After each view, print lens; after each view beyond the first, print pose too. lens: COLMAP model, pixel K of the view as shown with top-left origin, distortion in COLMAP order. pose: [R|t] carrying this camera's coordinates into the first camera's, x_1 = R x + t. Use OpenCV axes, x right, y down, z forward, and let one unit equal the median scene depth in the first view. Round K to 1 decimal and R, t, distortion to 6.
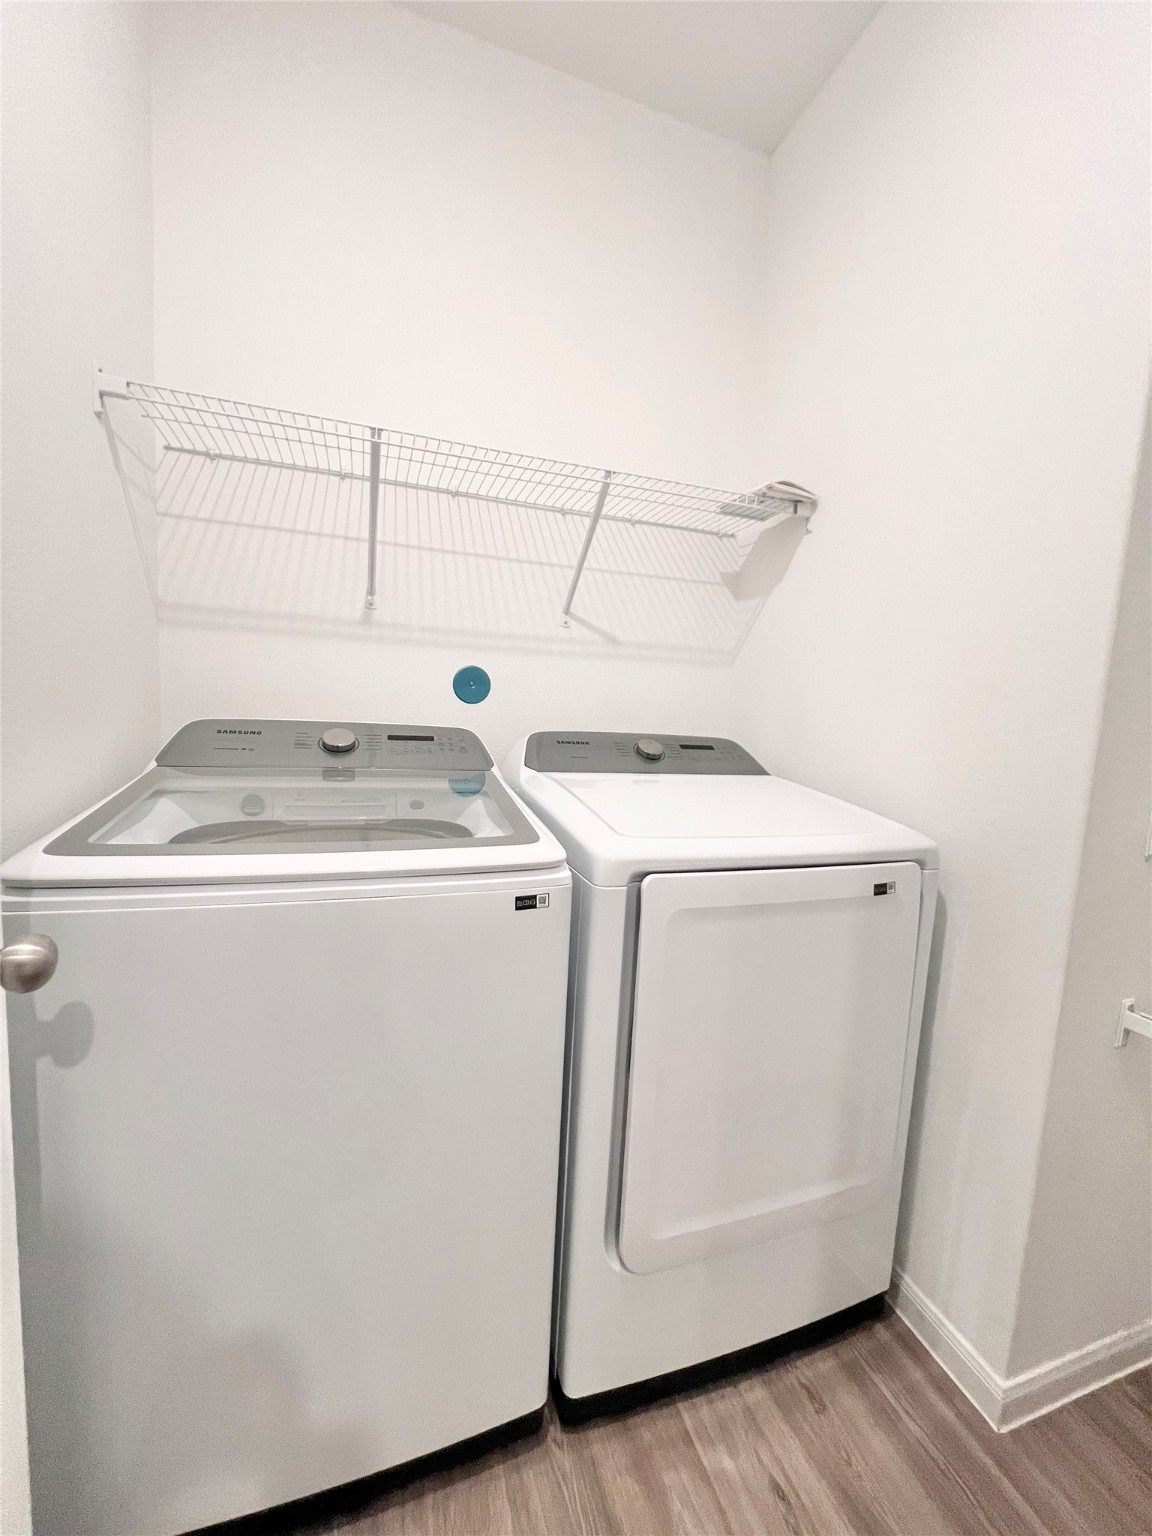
lens RADIAL K [[614.0, 0, 571.0], [0, 614.0, 768.7], [0, 0, 1]] dist [-0.001875, 0.000168]
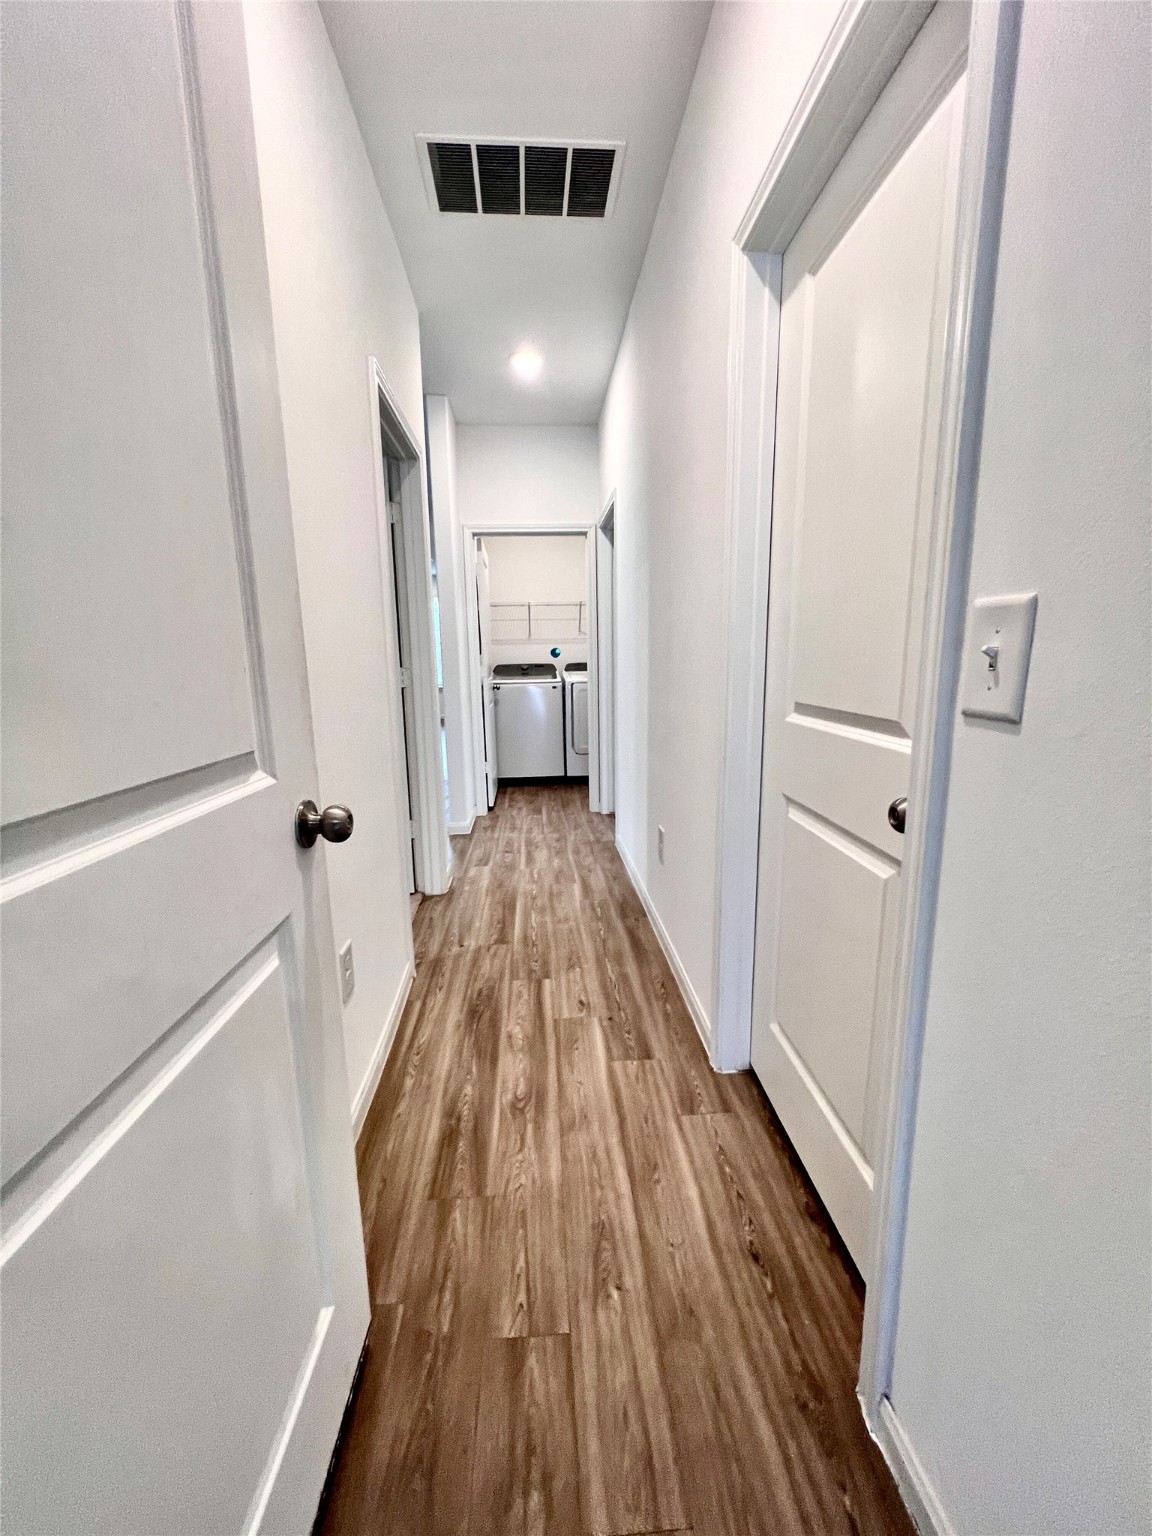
lens RADIAL K [[614.0, 0, 571.0], [0, 614.0, 768.7], [0, 0, 1]] dist [-0.001875, 0.000168]
pose [[0.965752, -0.023789, -0.258372, 1.567794], [0.039870, 0.997568, 0.057176, 0.639515], [0.256384, -0.065520, 0.964352, -4.713196]]
